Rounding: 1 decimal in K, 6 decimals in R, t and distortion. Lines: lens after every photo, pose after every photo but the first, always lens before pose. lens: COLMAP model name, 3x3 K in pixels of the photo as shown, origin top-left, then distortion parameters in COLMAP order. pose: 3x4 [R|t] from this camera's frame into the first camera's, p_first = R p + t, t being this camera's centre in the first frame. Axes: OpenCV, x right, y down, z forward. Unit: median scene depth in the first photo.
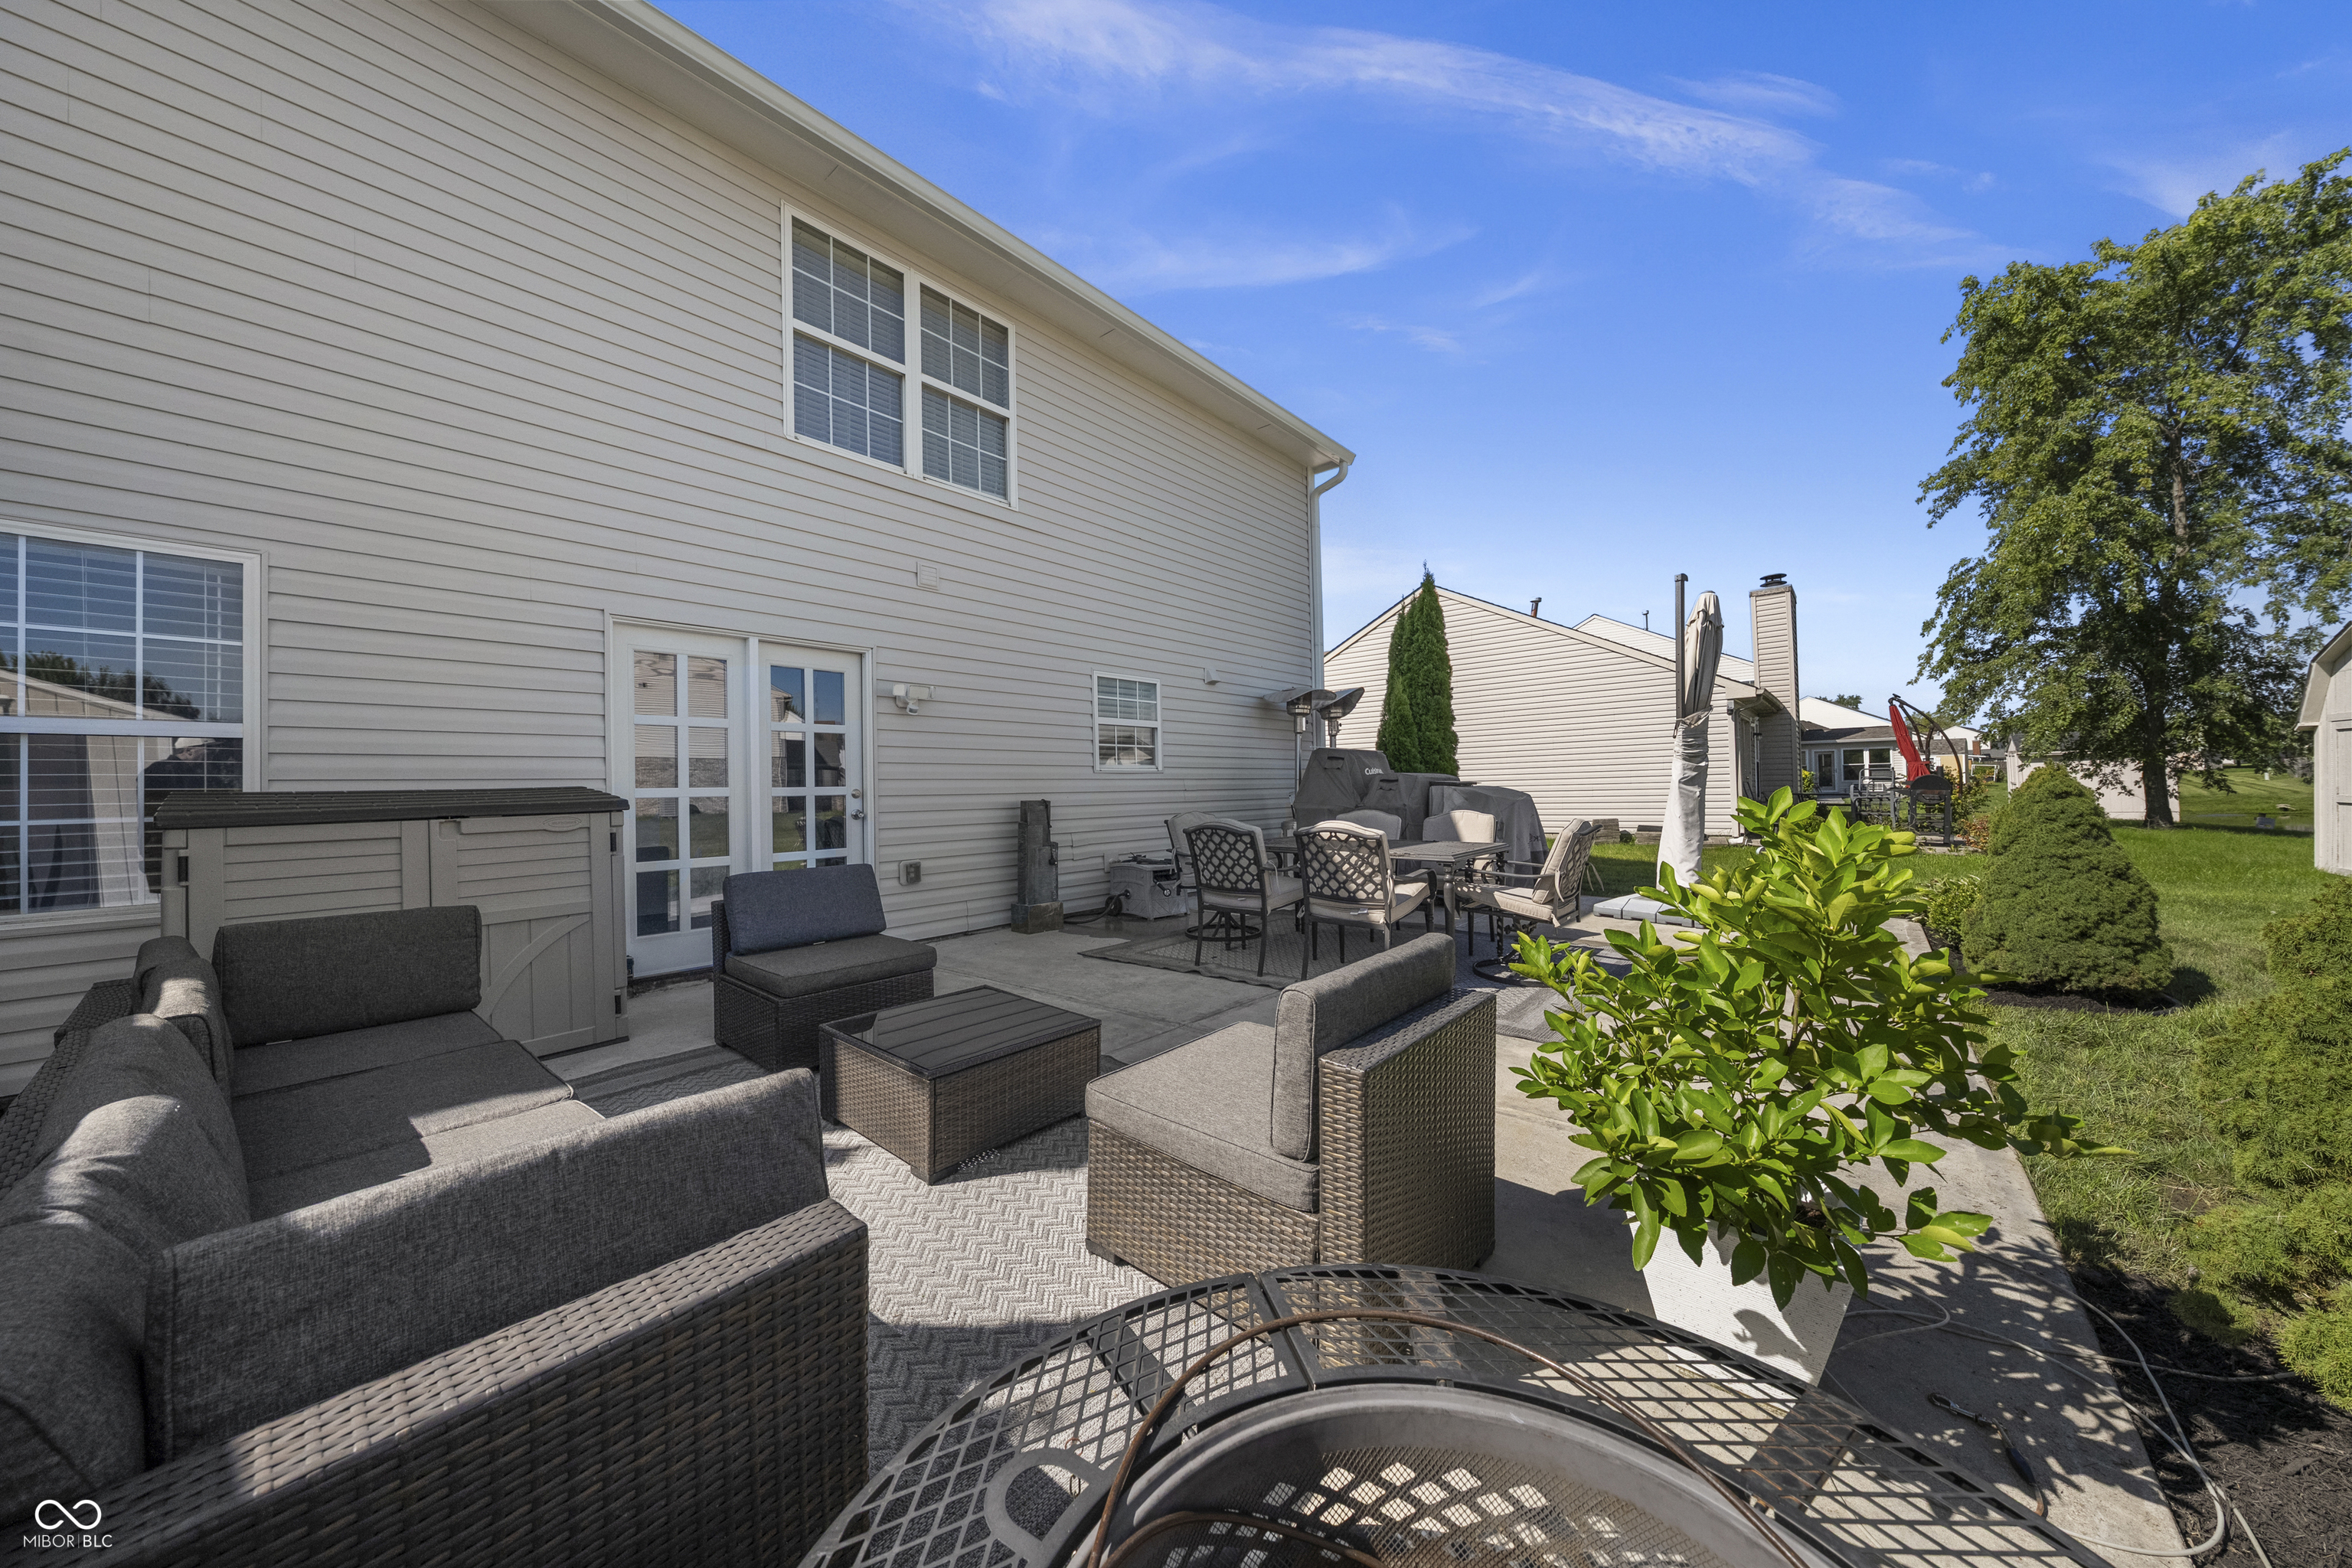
lens RADIAL K [[829.4, 0, 1176.0], [0, 829.4, 784.0], [0, 0, 1]] dist [0.000508, 0.000042]
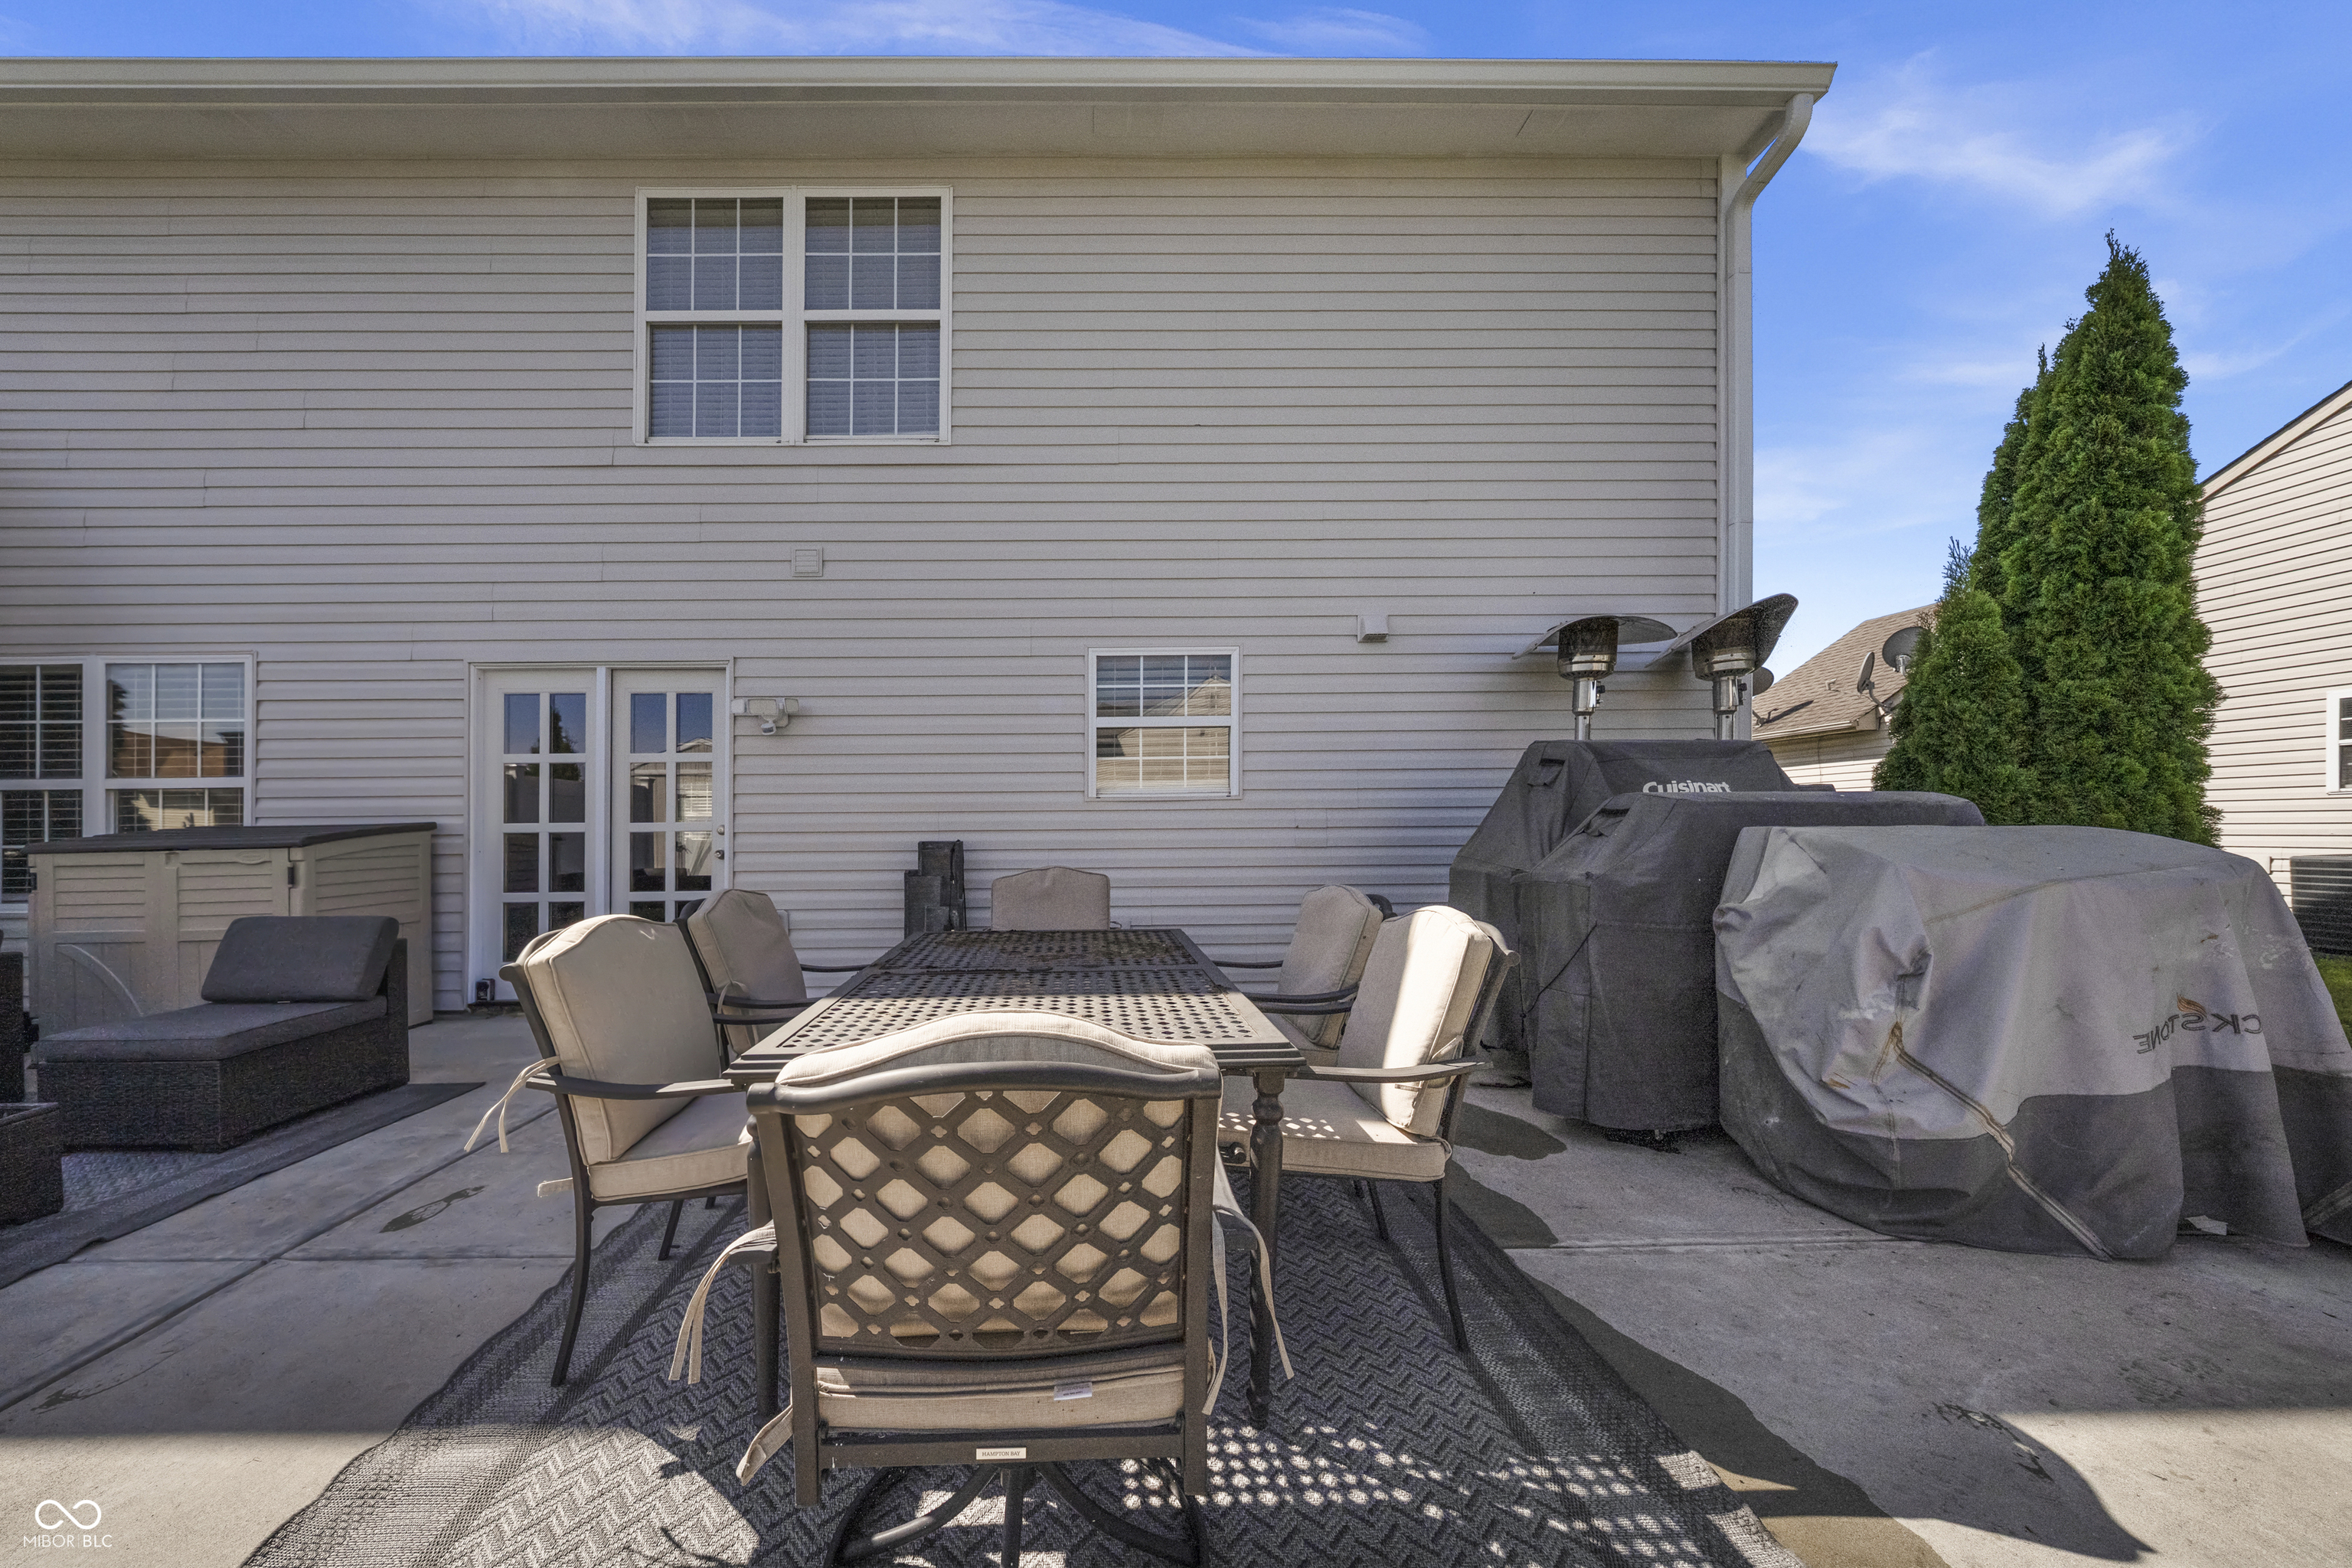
lens RADIAL K [[889.4, 0, 1168.3], [0, 889.4, 825.1], [0, 0, 1]] dist [0.005808, 0.000062]
pose [[0.642747, 0.008906, -0.766027, 0.604929], [0.002510, 0.999903, 0.013731, -0.005661], [0.766075, -0.010749, 0.642662, 0.725130]]
